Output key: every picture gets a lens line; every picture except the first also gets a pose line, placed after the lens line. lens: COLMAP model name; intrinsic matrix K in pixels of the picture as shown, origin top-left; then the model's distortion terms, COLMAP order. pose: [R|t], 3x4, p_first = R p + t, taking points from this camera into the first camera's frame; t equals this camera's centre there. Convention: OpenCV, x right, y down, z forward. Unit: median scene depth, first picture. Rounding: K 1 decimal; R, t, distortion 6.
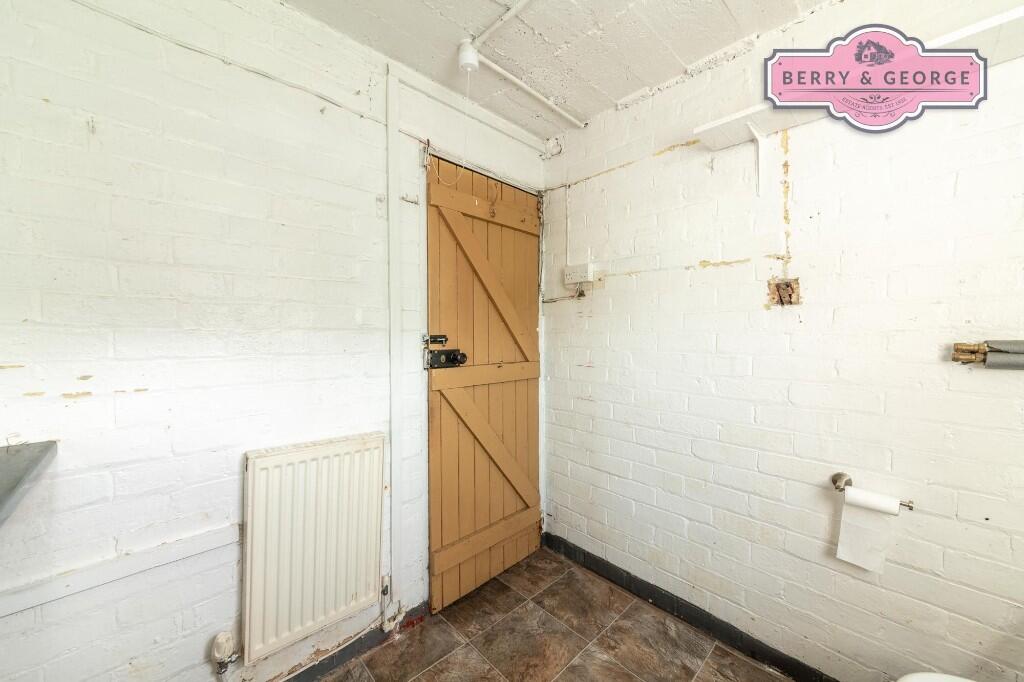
lens RADIAL K [[363.2, 0, 514.6], [0, 363.2, 337.5], [0, 0, 1]] dist [0.000153, 0.000021]
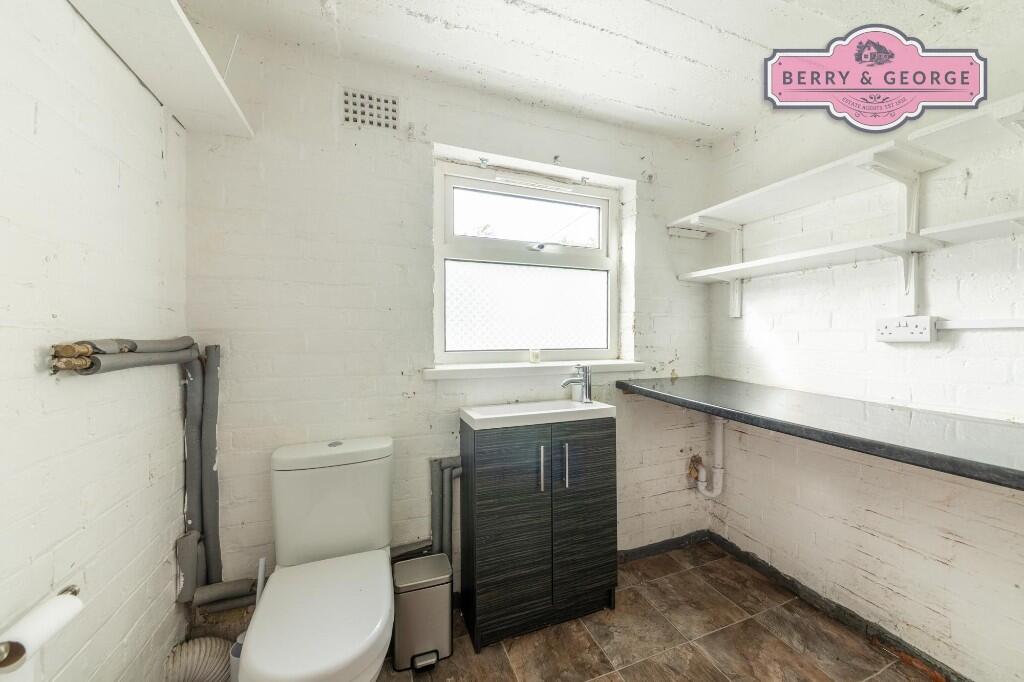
lens RADIAL K [[363.2, 0, 514.6], [0, 363.2, 337.5], [0, 0, 1]] dist [0.000153, 0.000021]
pose [[-0.918301, -0.002744, 0.395873, -0.069166], [0.004366, 0.999845, 0.017057, -0.017720], [-0.395859, 0.017392, -0.918147, 1.823306]]
